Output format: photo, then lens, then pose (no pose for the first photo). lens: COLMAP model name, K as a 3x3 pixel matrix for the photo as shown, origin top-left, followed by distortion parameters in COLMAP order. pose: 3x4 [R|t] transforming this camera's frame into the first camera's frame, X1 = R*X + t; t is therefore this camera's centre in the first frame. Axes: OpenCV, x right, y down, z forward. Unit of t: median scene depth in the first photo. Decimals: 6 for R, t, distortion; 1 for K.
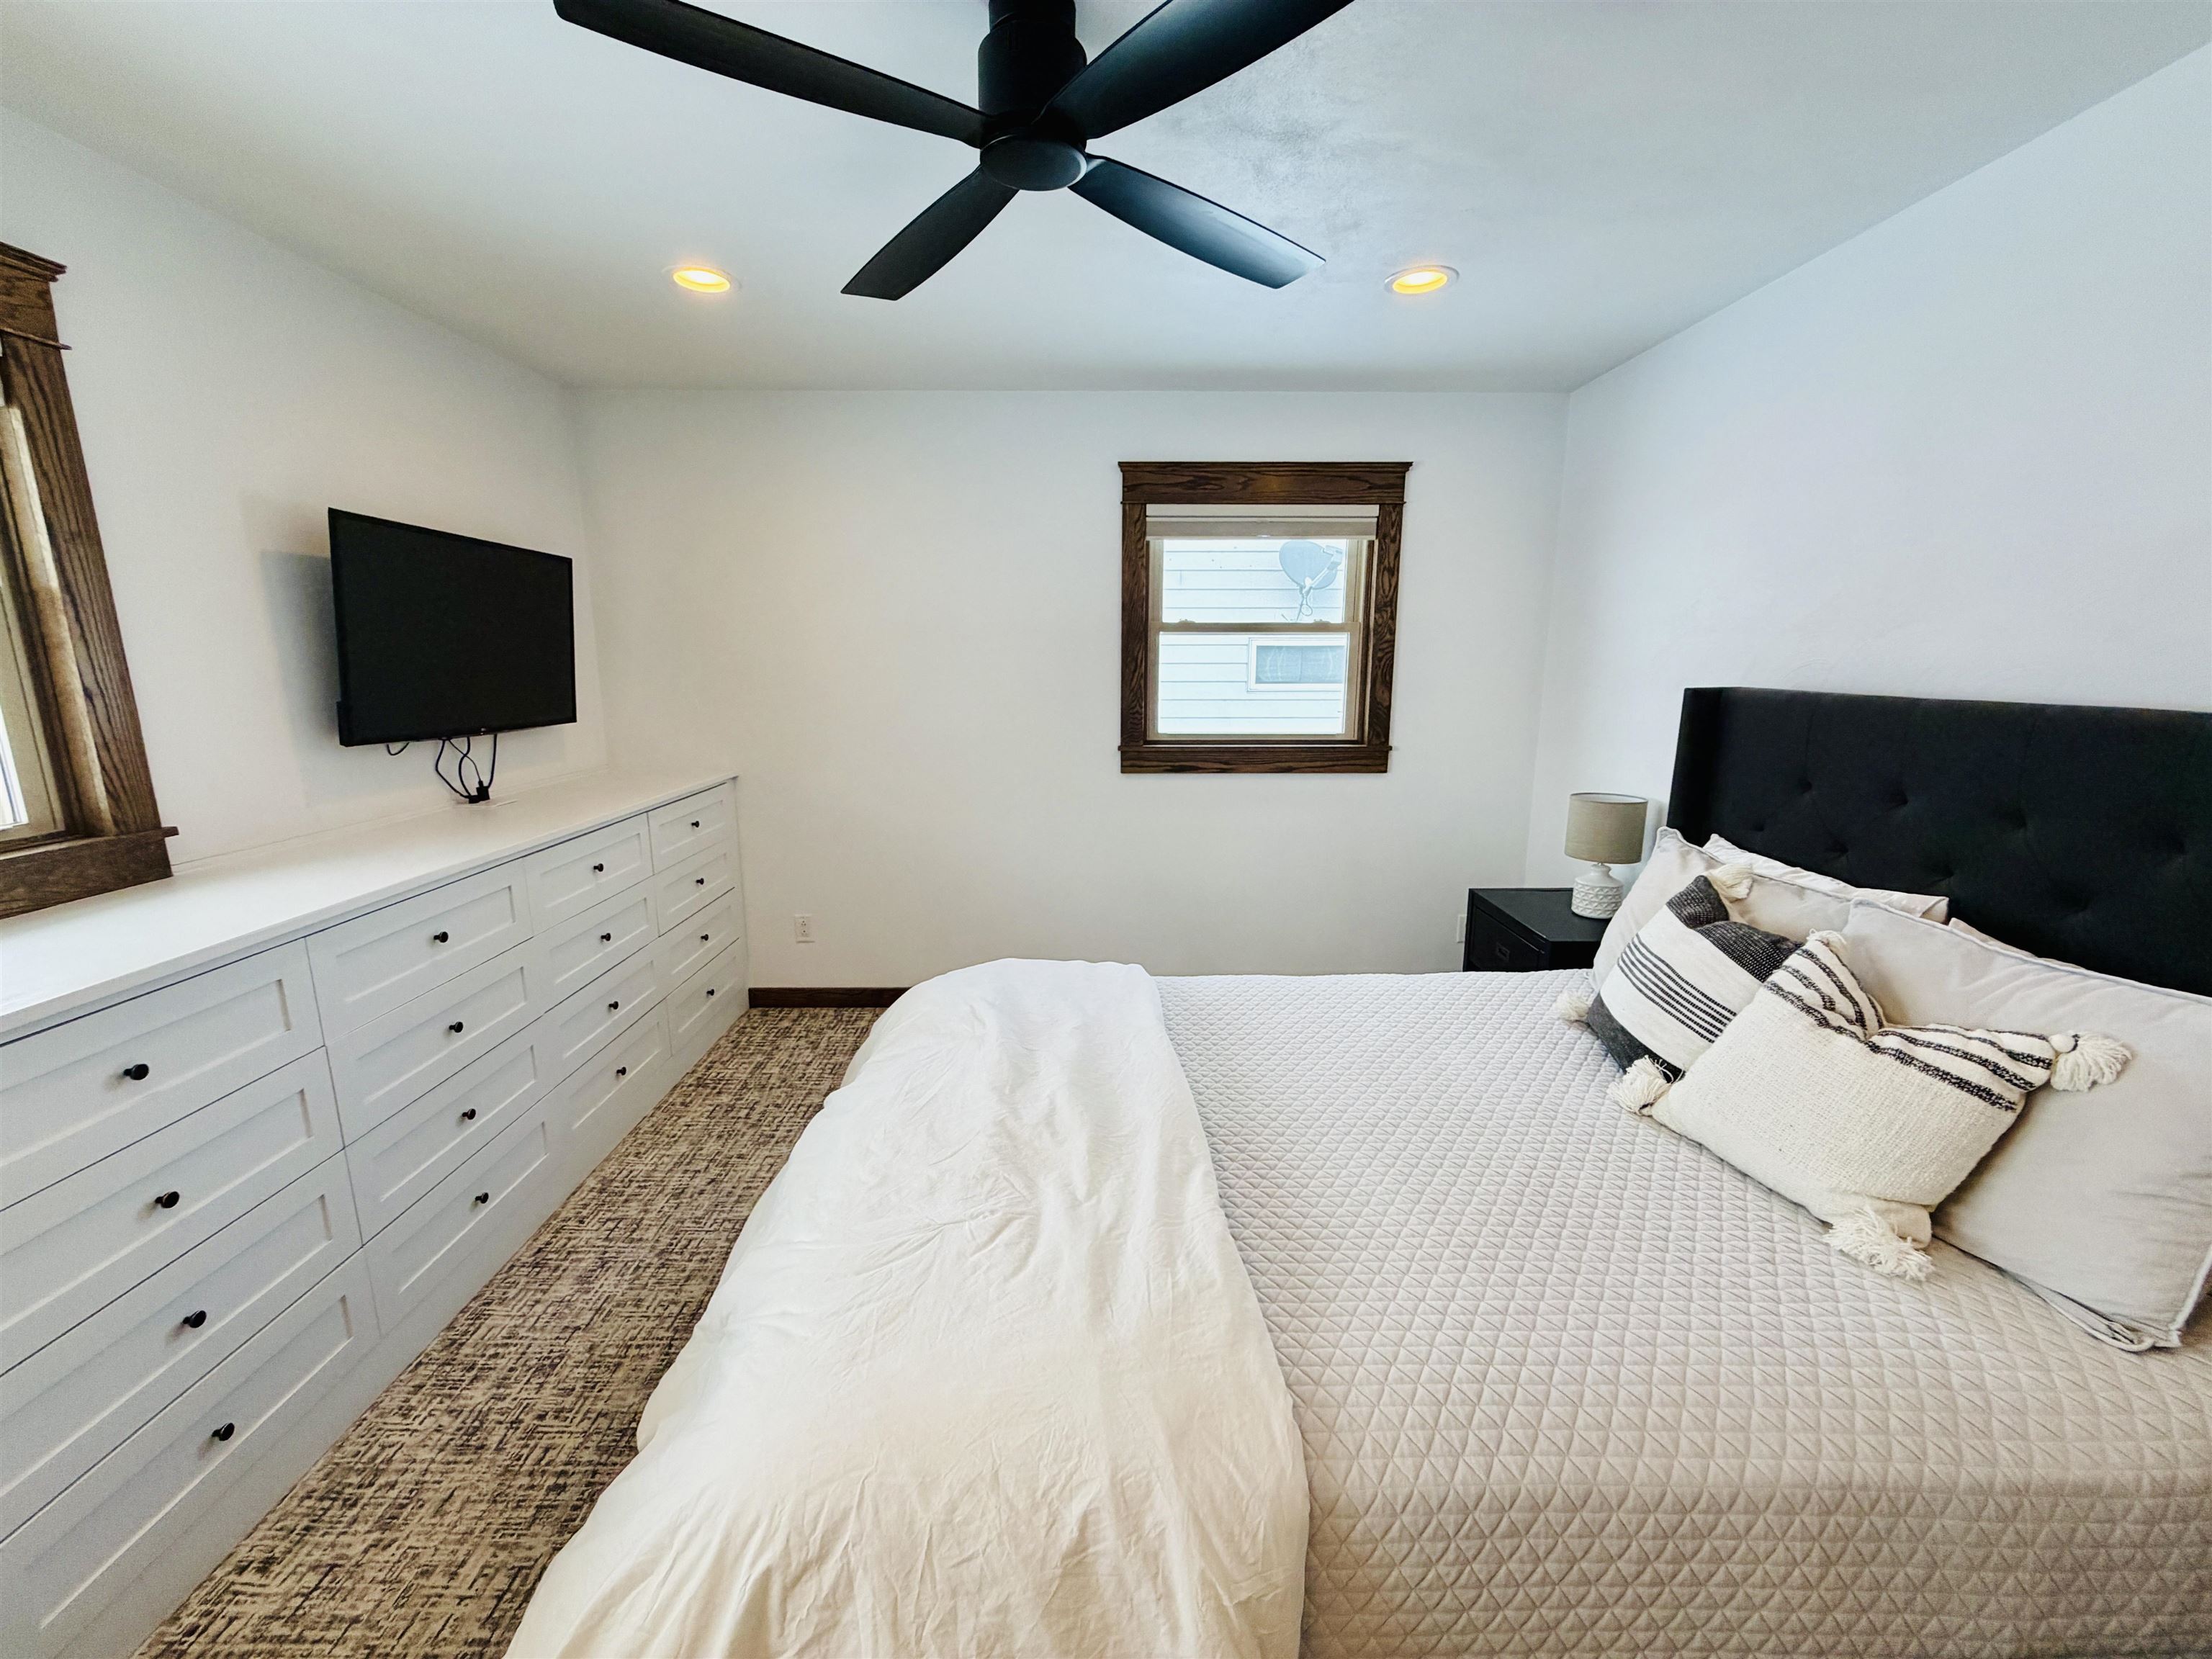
lens RADIAL K [[882.2, 0, 1096.9], [0, 882.2, 828.1], [0, 0, 1]] dist [-0.001480, 0.000140]
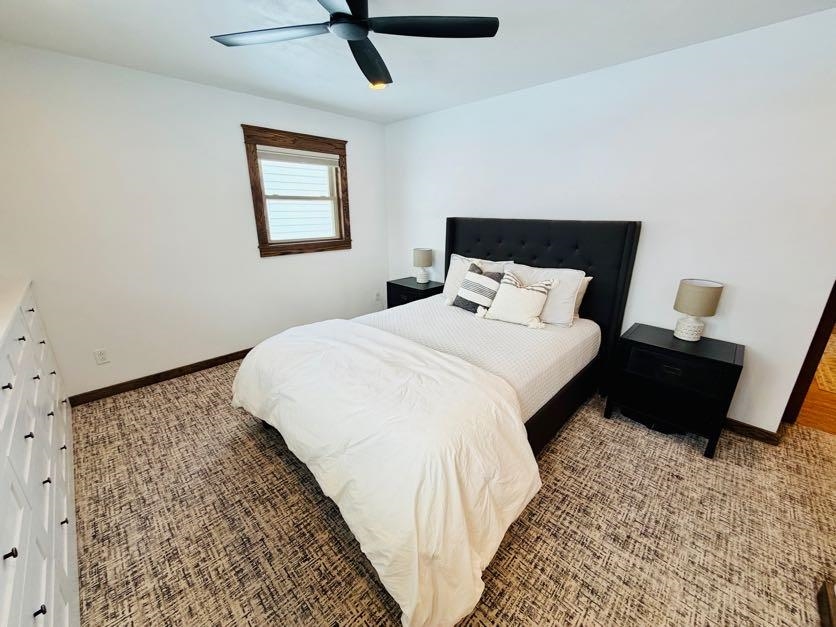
lens RADIAL K [[333.4, 0, 414.6], [0, 333.4, 313.0], [0, 0, 1]] dist [-0.001480, 0.000140]
pose [[0.713589, -0.208808, 0.668722, -0.398074], [0.132931, 0.977564, 0.163395, -0.006662], [-0.687837, -0.027703, 0.725336, 0.026150]]
